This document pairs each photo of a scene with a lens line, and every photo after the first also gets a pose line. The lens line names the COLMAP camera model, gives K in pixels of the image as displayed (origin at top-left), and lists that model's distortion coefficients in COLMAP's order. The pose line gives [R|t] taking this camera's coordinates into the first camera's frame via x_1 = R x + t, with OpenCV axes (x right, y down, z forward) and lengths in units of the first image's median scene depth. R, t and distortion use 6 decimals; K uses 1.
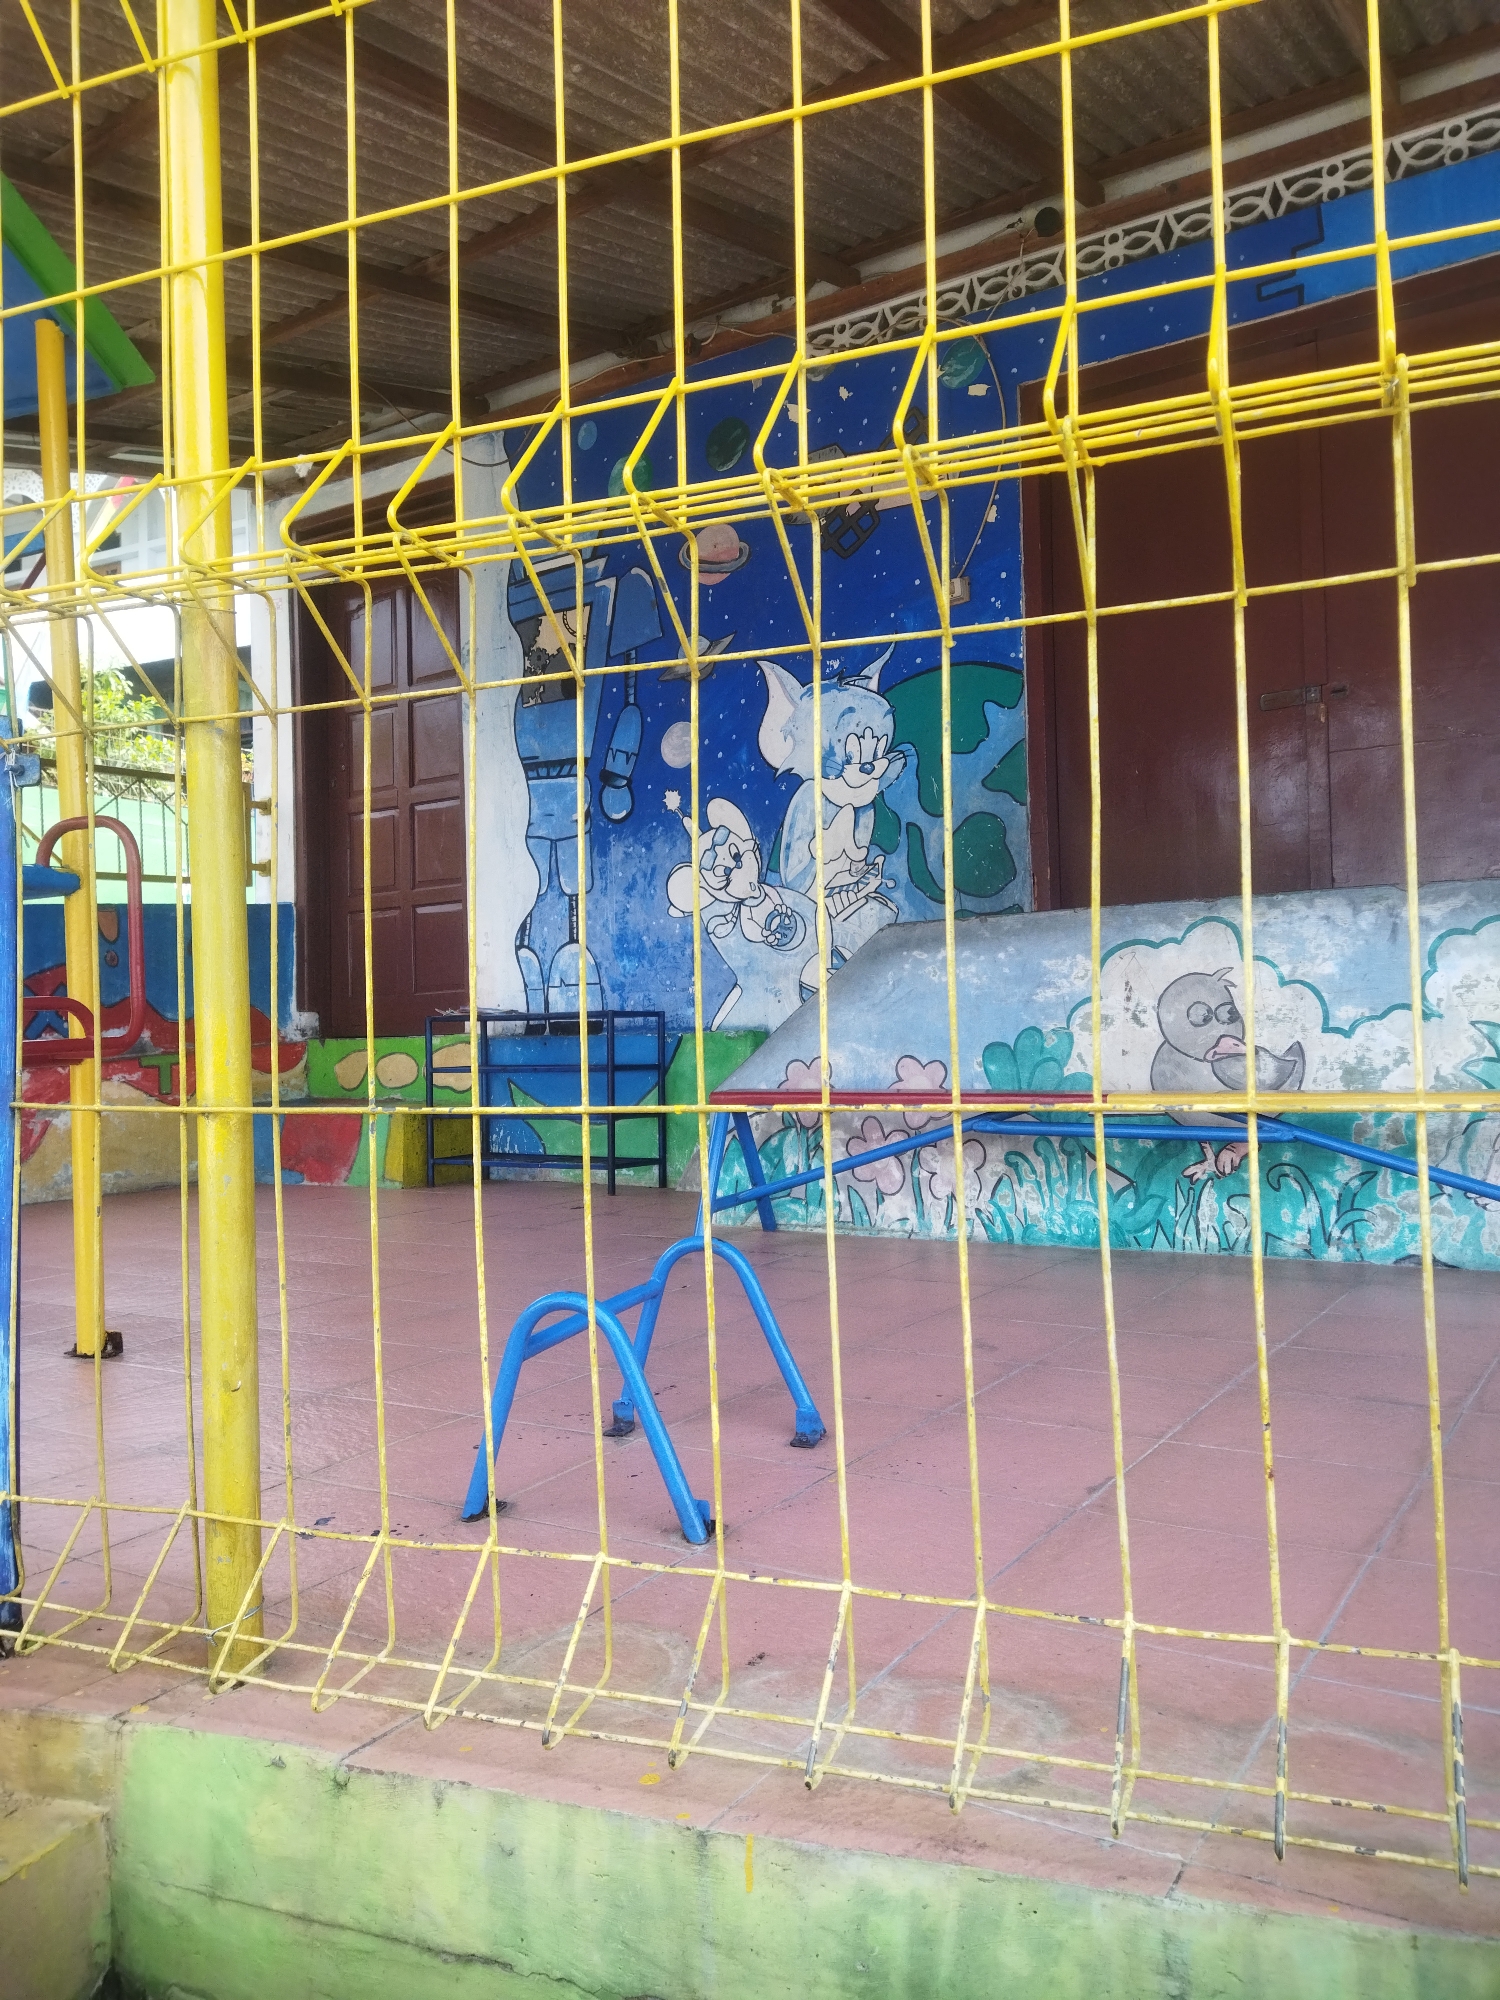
lens RADIAL K [[1451.7, 0, 750.0], [0, 1451.7, 1000.0], [0, 0, 1]] dist [0.074514, -0.108079]
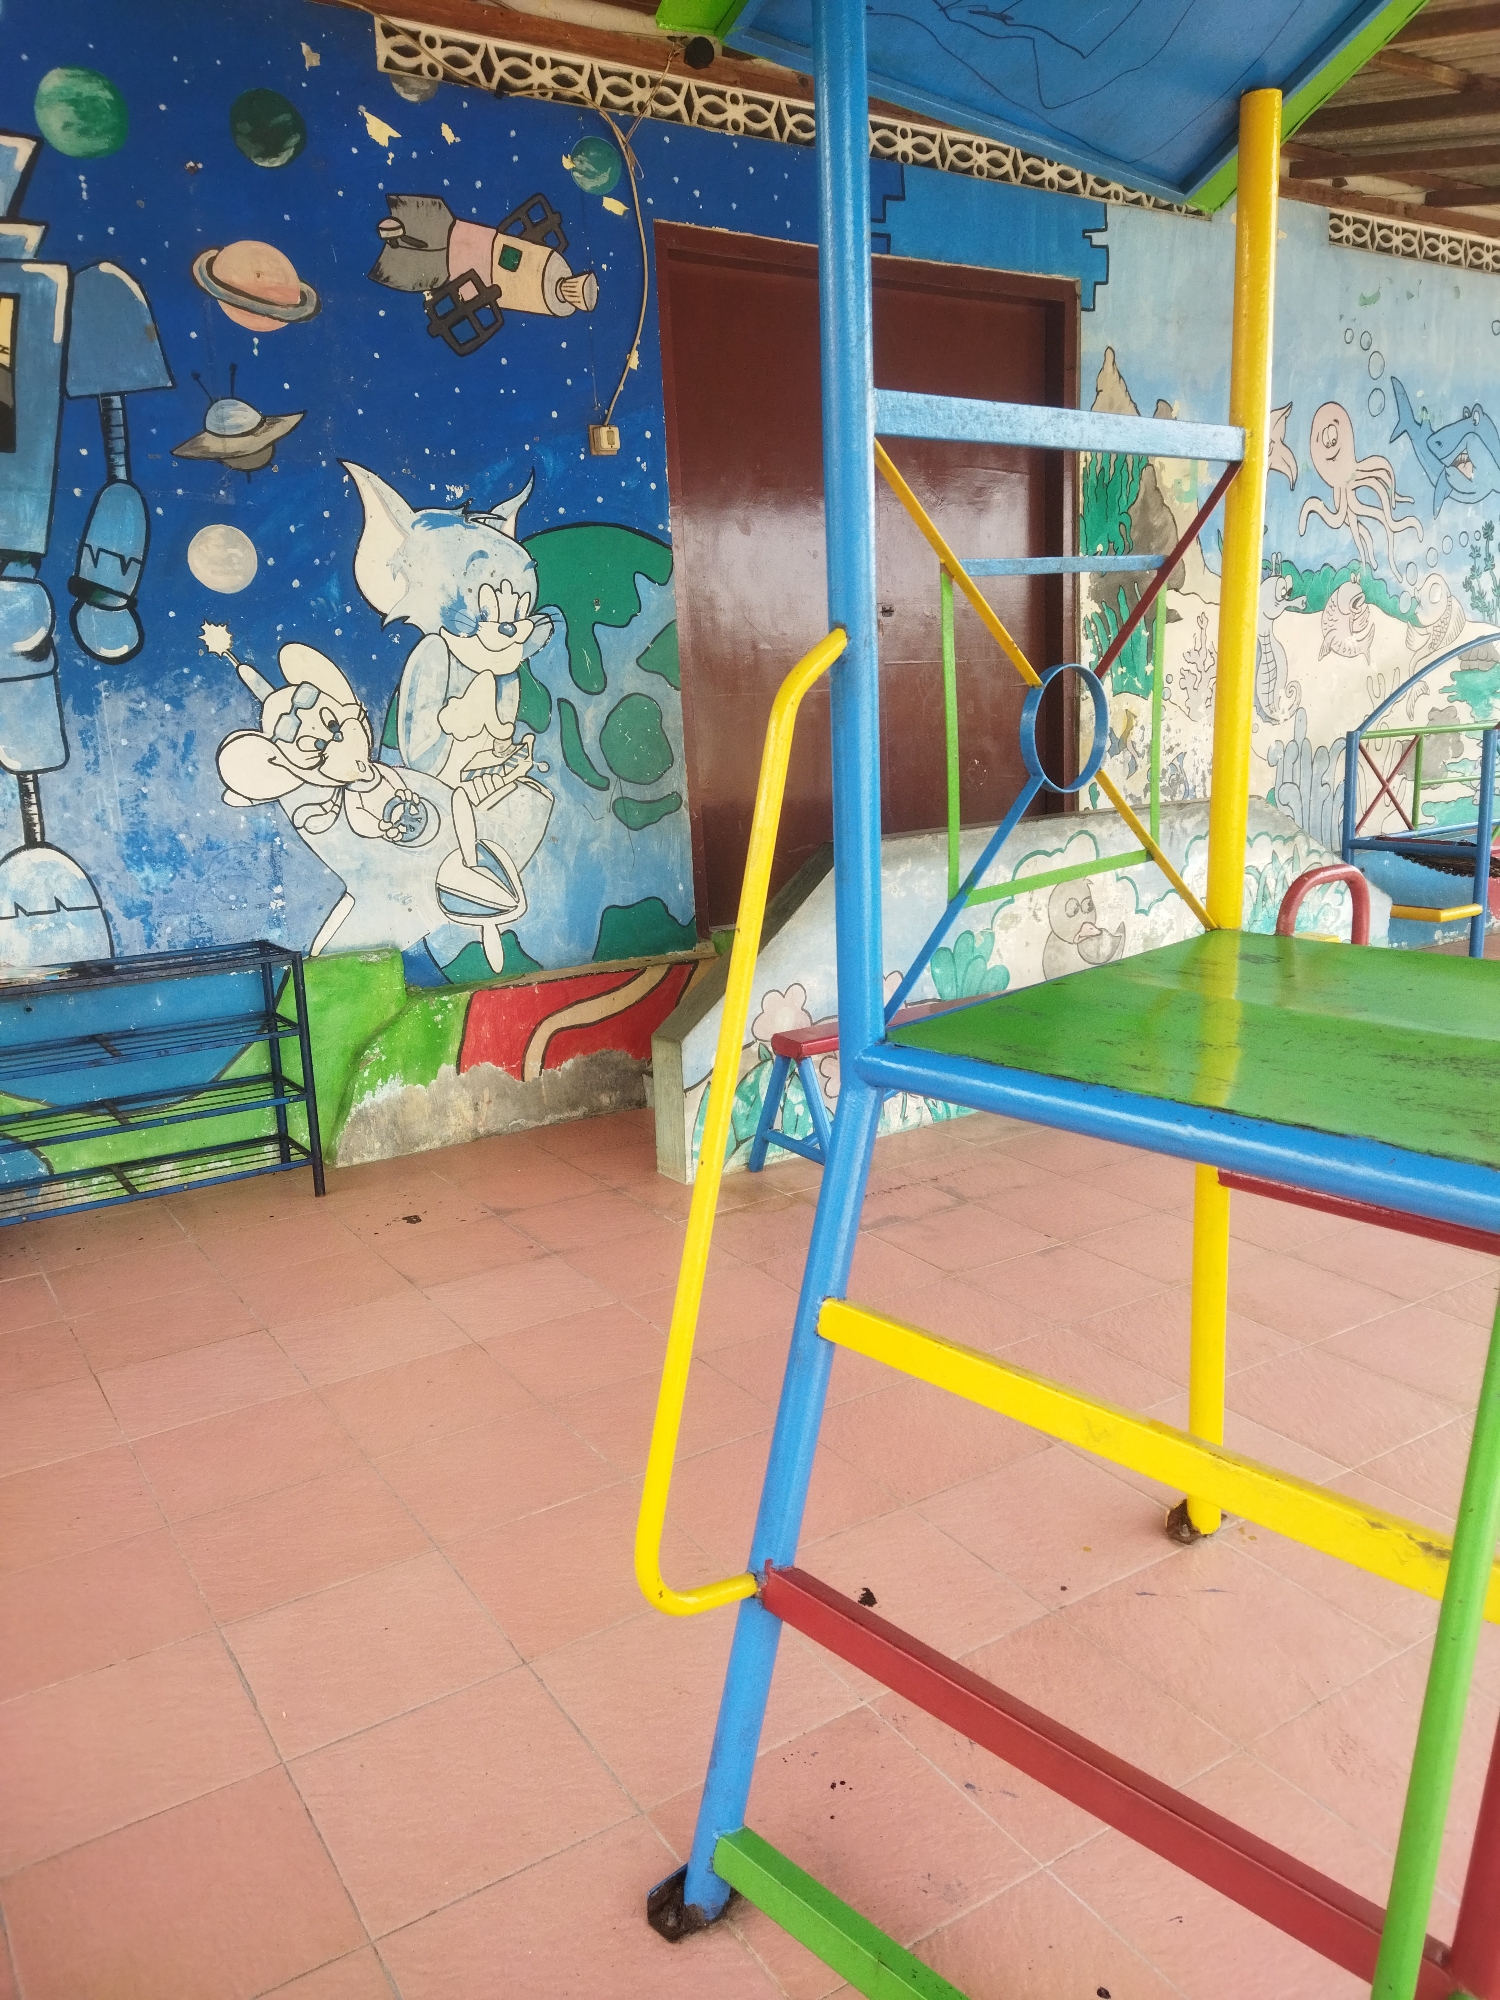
lens RADIAL K [[1451.7, 0, 750.0], [0, 1451.7, 1000.0], [0, 0, 1]] dist [0.074514, -0.108079]
pose [[0.423978, -0.174468, 0.888709, -0.639561], [0.008461, 0.981990, 0.188744, -0.102811], [-0.905633, -0.072503, 0.417819, 0.481191]]
